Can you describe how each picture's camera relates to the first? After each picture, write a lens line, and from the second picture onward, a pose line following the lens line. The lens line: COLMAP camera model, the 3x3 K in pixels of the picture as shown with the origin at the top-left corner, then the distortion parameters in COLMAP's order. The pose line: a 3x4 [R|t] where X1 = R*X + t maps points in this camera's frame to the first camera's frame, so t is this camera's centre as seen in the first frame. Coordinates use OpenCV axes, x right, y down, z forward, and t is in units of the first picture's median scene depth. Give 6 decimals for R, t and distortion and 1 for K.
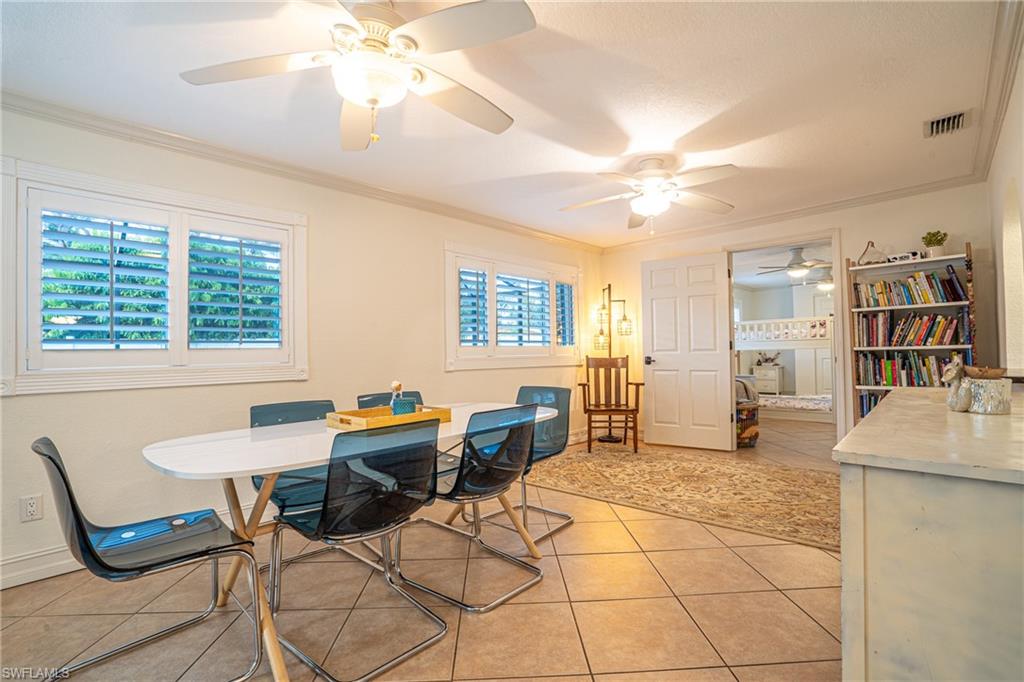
lens RADIAL K [[478.8, 0, 512.0], [0, 478.8, 341.0], [0, 0, 1]] dist [-0.035845, 0.000164]
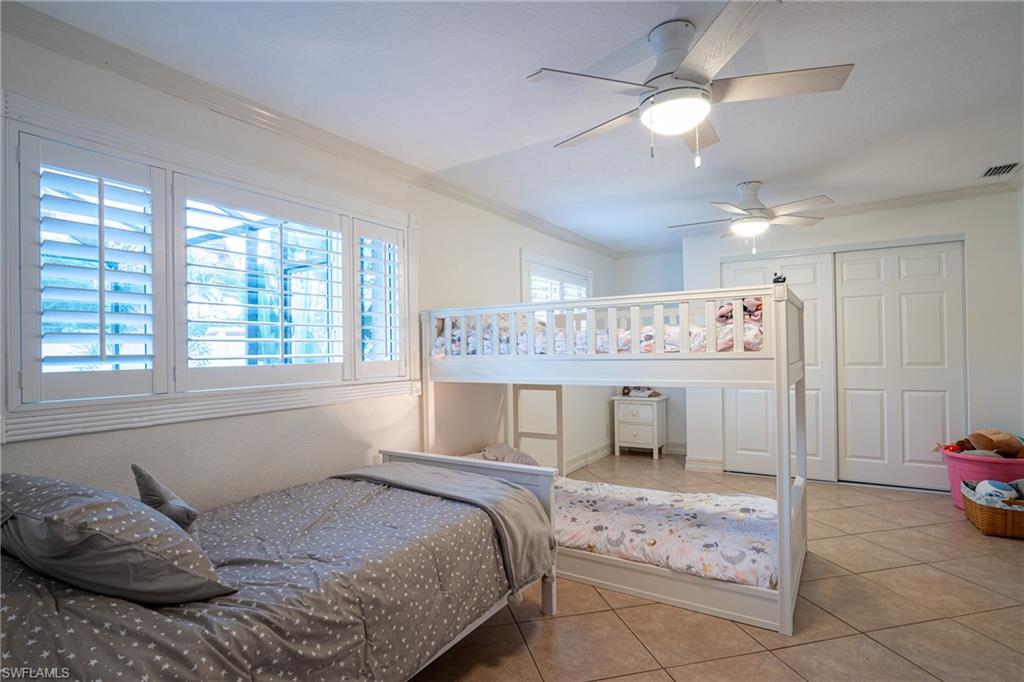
lens RADIAL K [[514.9, 0, 512.0], [0, 514.9, 341.0], [0, 0, 1]] dist [-0.002956, -0.000160]
pose [[0.983255, 0.006722, 0.182109, 0.422182], [-0.007357, 0.999969, 0.002812, -0.014214], [-0.182084, -0.004105, 0.983274, 0.664728]]
